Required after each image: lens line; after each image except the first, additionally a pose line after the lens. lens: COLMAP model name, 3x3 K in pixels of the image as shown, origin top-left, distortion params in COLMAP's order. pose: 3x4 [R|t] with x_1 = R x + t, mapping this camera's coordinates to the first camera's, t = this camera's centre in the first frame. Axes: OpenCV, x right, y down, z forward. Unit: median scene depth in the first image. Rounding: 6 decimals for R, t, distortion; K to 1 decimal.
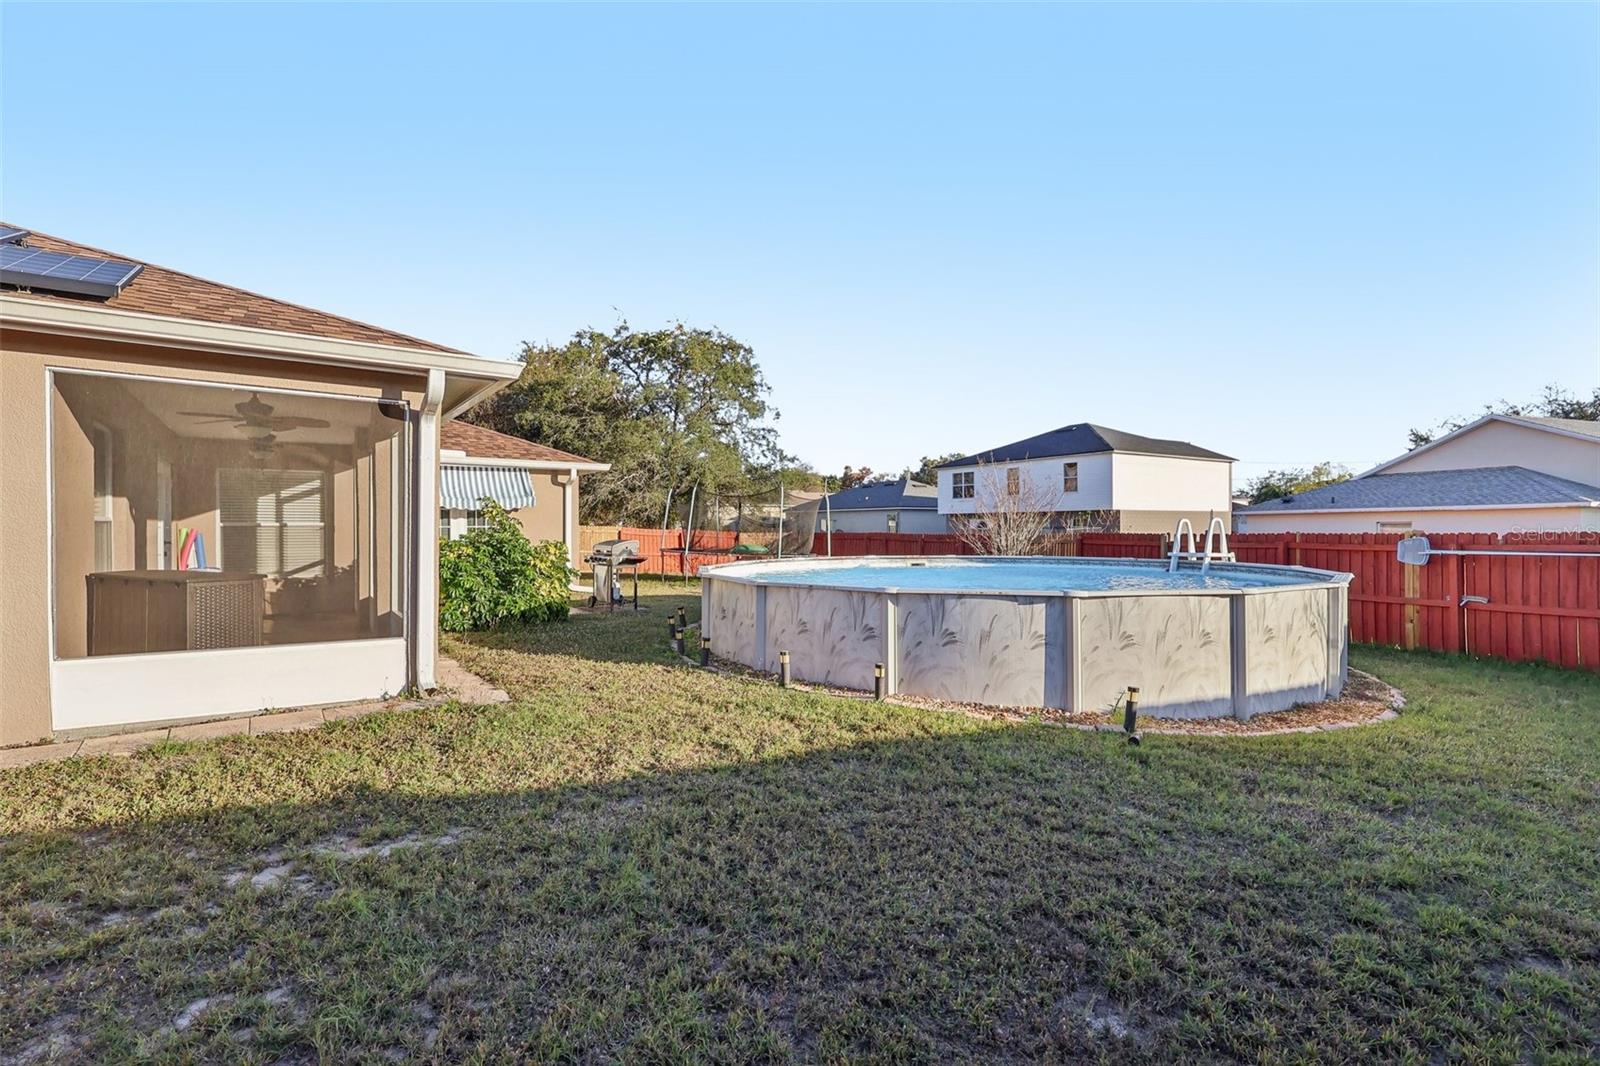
lens RADIAL K [[746.6, 0, 793.8], [0, 746.6, 528.5], [0, 0, 1]] dist [-0.003584, 0.000903]
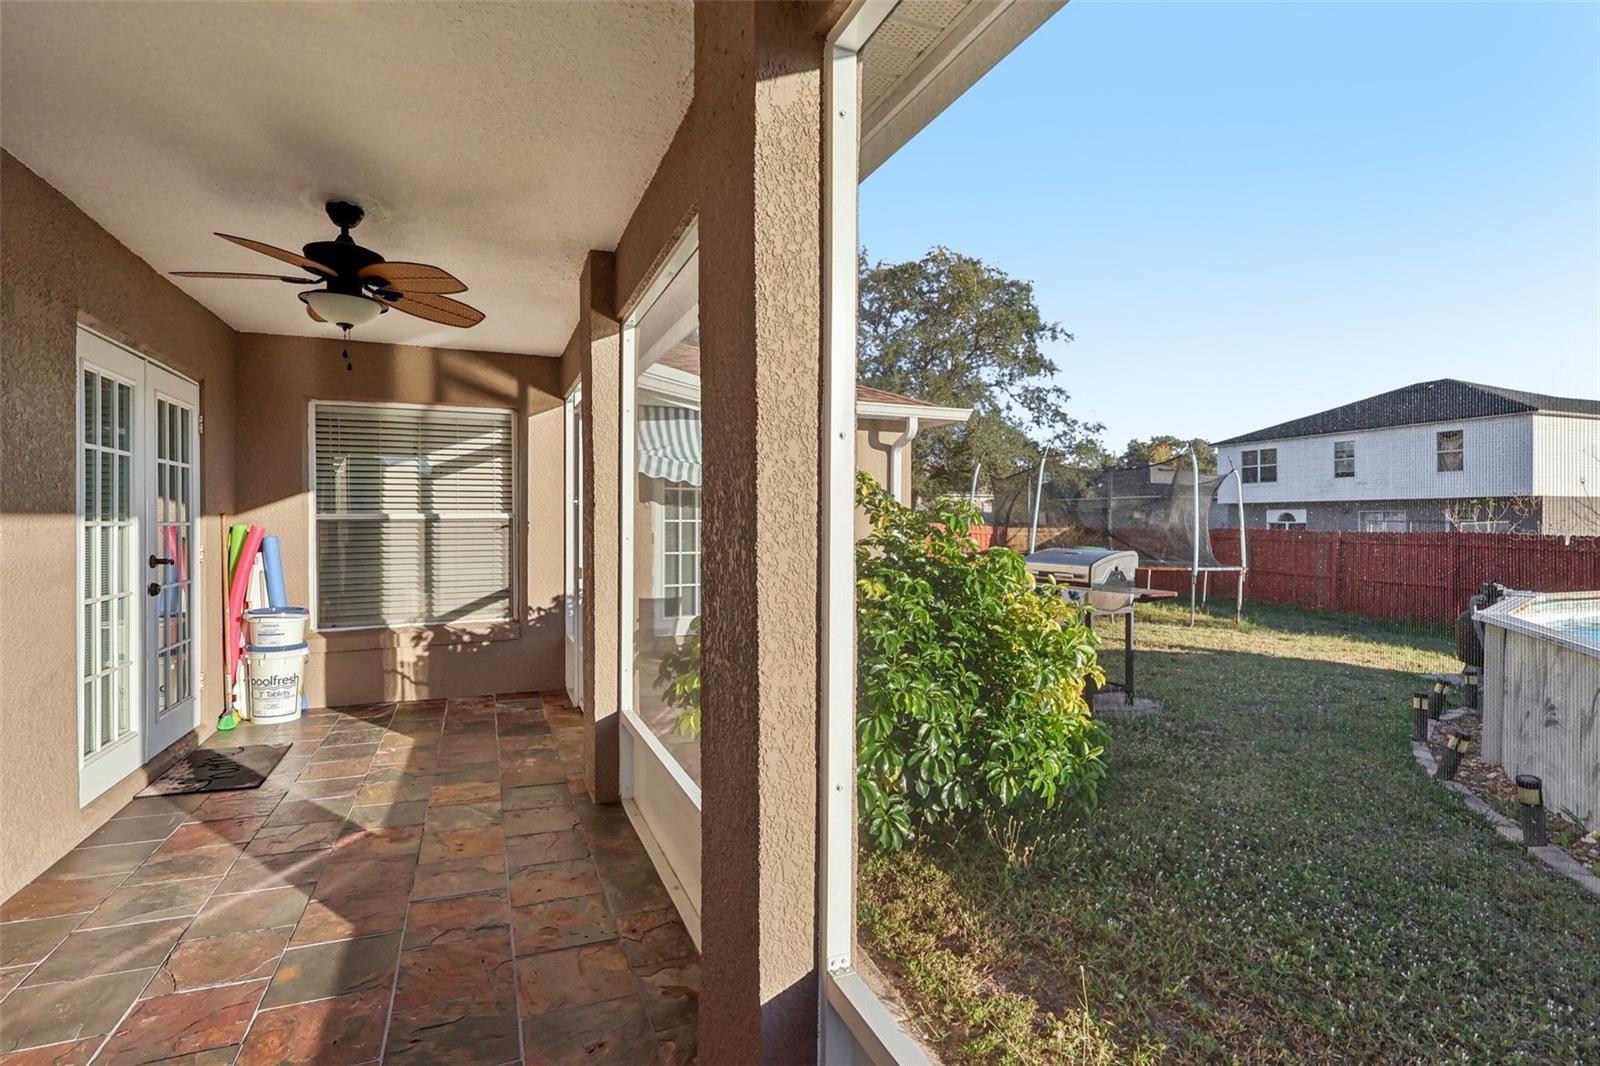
lens RADIAL K [[746.6, 0, 793.8], [0, 746.6, 528.5], [0, 0, 1]] dist [-0.003584, 0.000903]
pose [[0.980224, 0.003480, -0.197860, -0.138931], [-0.001549, 0.999950, 0.009911, -0.001341], [0.197885, -0.009409, 0.980180, 0.221223]]
